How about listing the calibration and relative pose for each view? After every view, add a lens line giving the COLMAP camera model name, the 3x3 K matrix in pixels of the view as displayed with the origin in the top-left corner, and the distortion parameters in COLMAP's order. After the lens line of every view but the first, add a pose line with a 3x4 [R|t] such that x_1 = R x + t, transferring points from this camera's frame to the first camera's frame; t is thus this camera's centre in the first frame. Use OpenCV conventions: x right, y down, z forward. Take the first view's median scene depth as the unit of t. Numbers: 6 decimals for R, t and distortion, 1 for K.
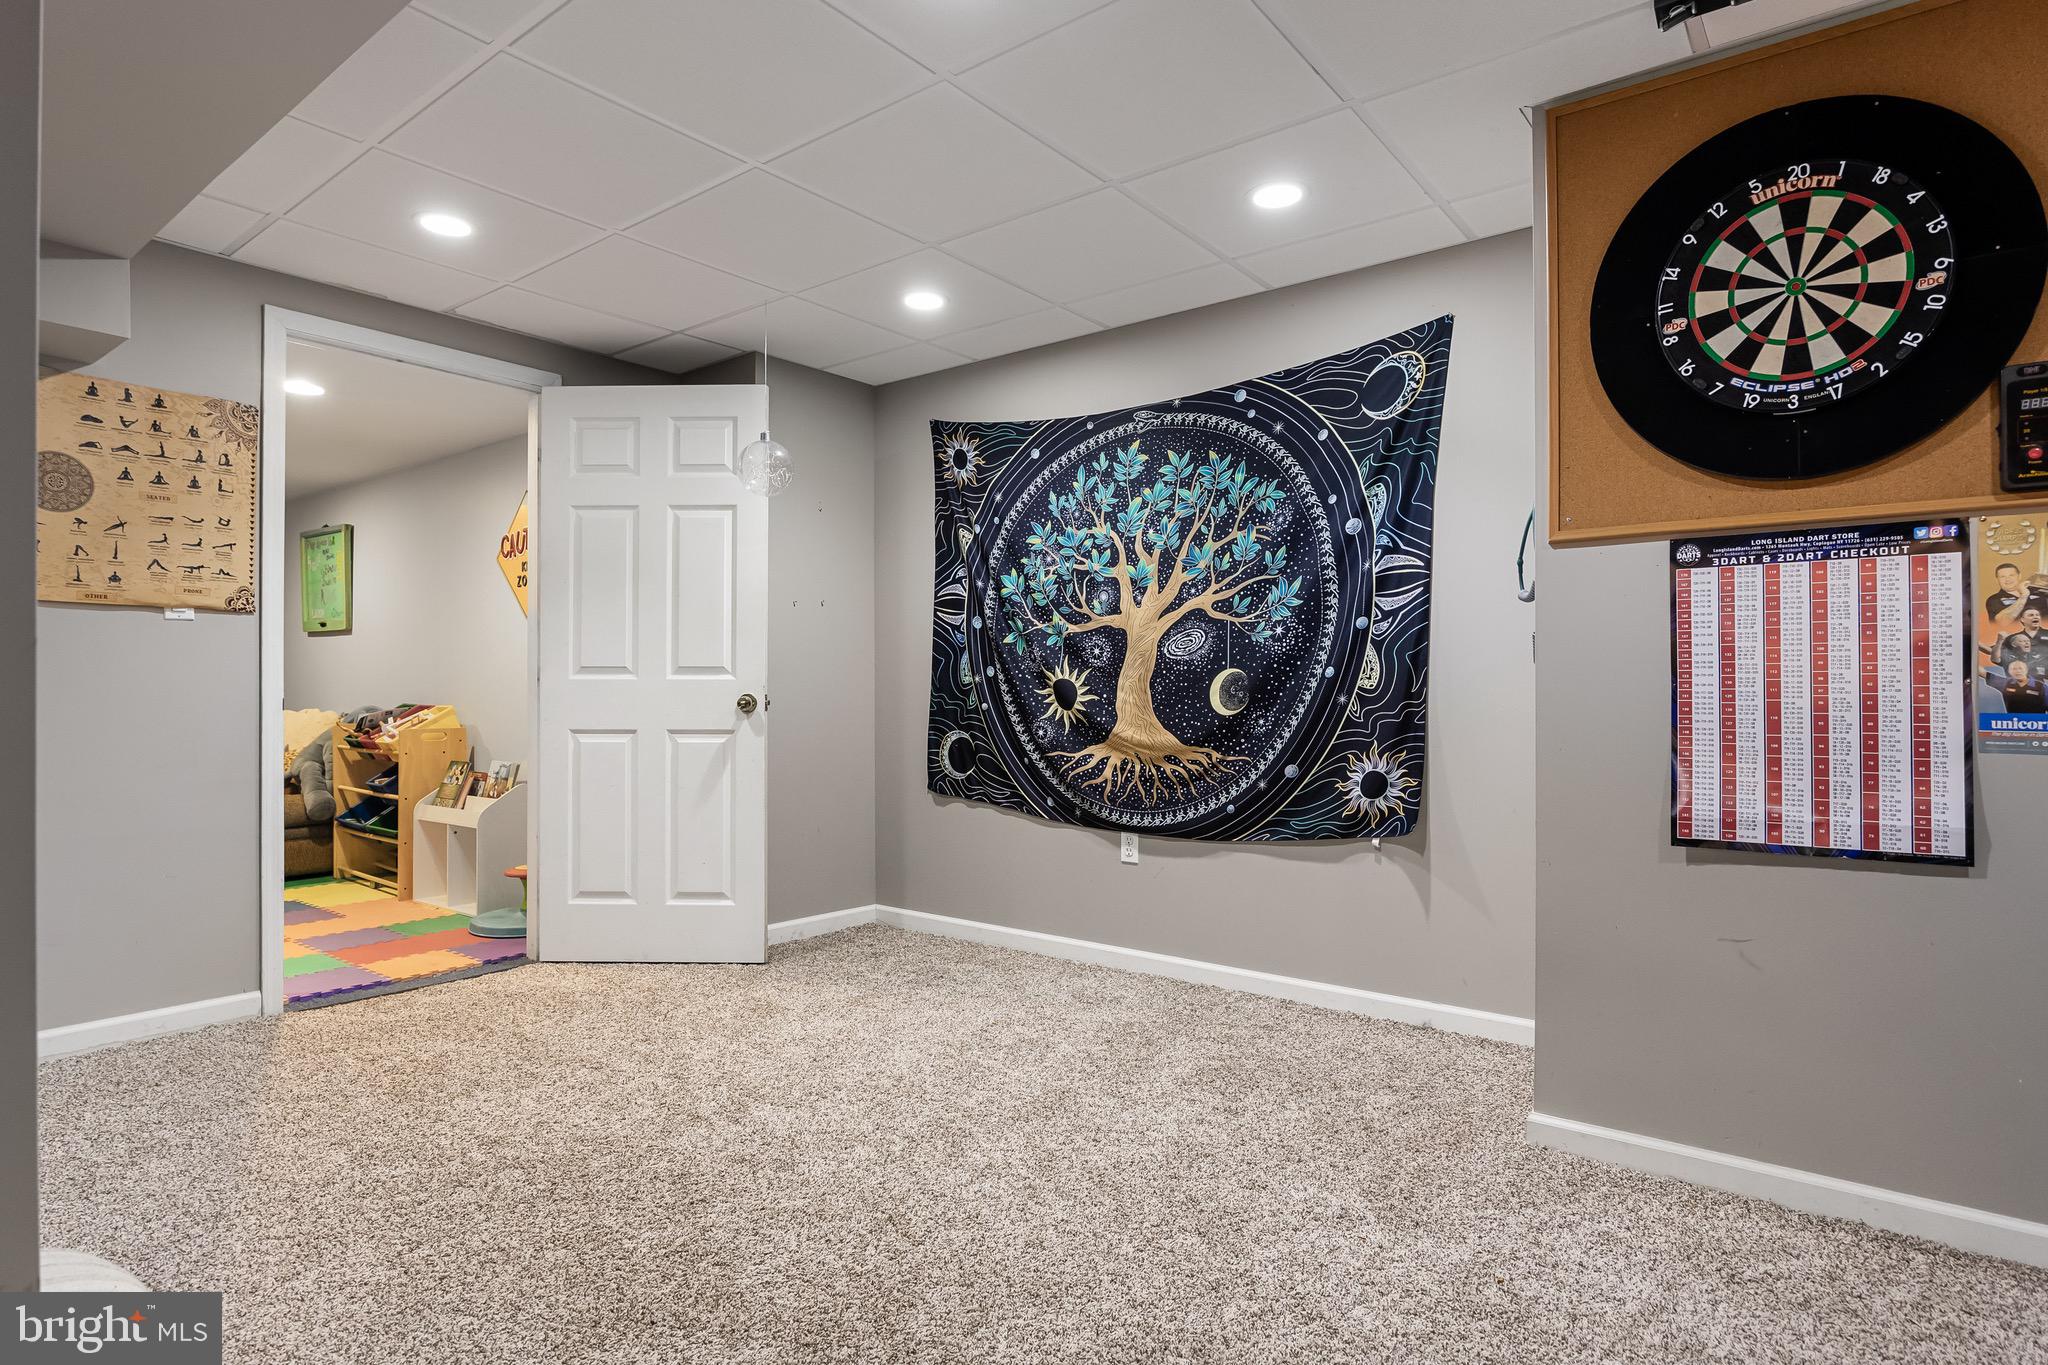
lens RADIAL K [[1072.1, 0, 1024.1], [0, 1072.1, 681.5], [0, 0, 1]] dist [-0.007635, -0.000780]
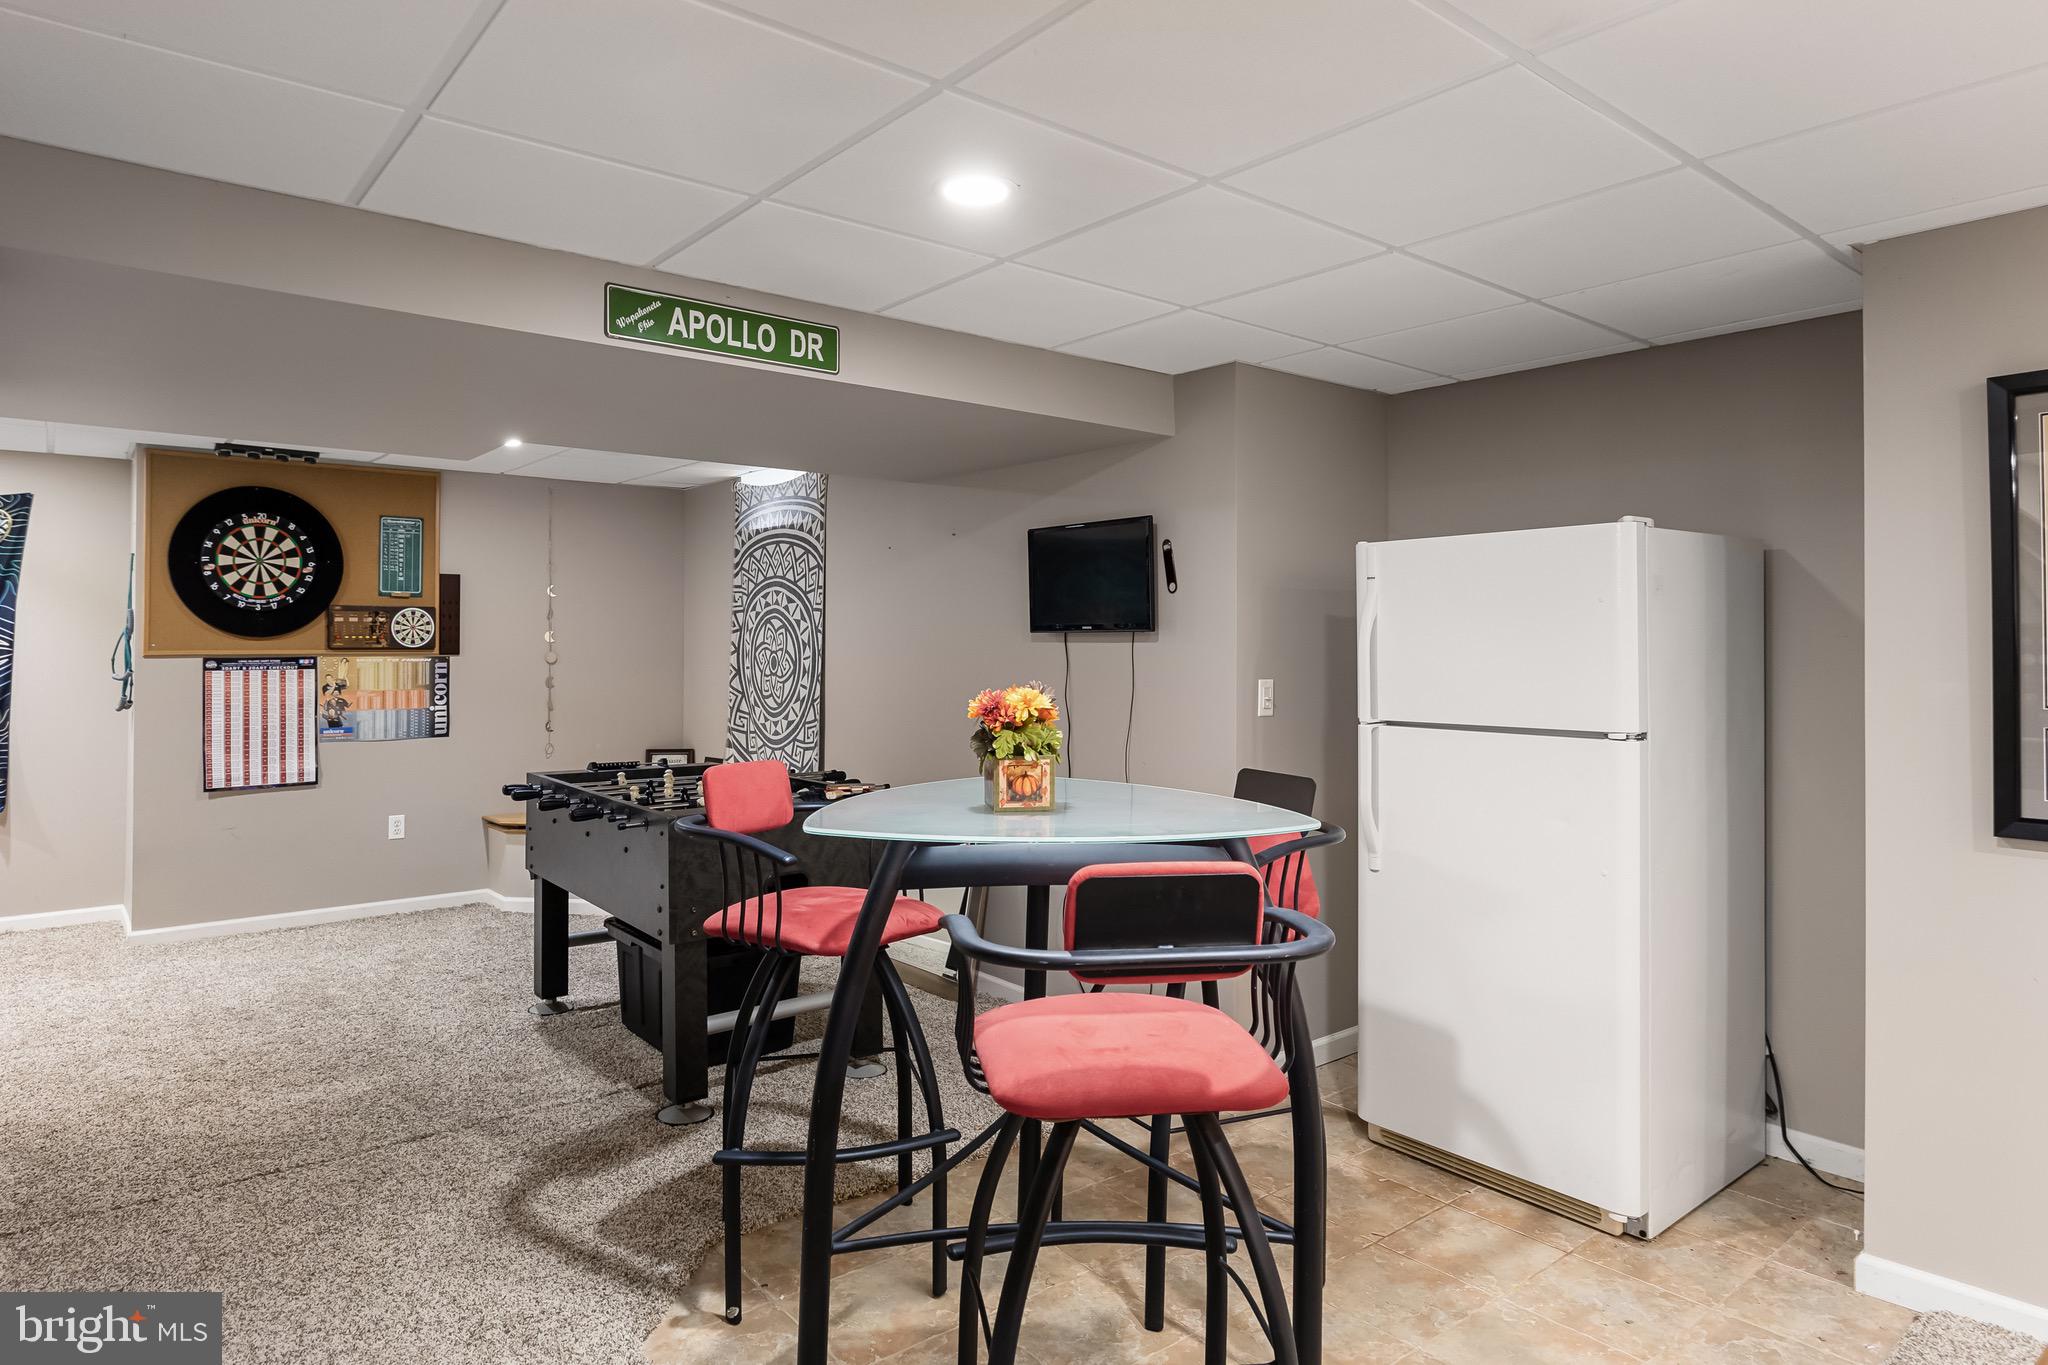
lens RADIAL K [[1215.3, 0, 1035.0], [0, 1215.3, 628.4], [0, 0, 1]] dist [-0.008645, 0.000498]
pose [[0.208723, 0.003315, 0.977969, -1.655051], [-0.010245, 0.999947, -0.001203, -0.226518], [-0.977921, -0.009768, 0.208746, -1.356243]]
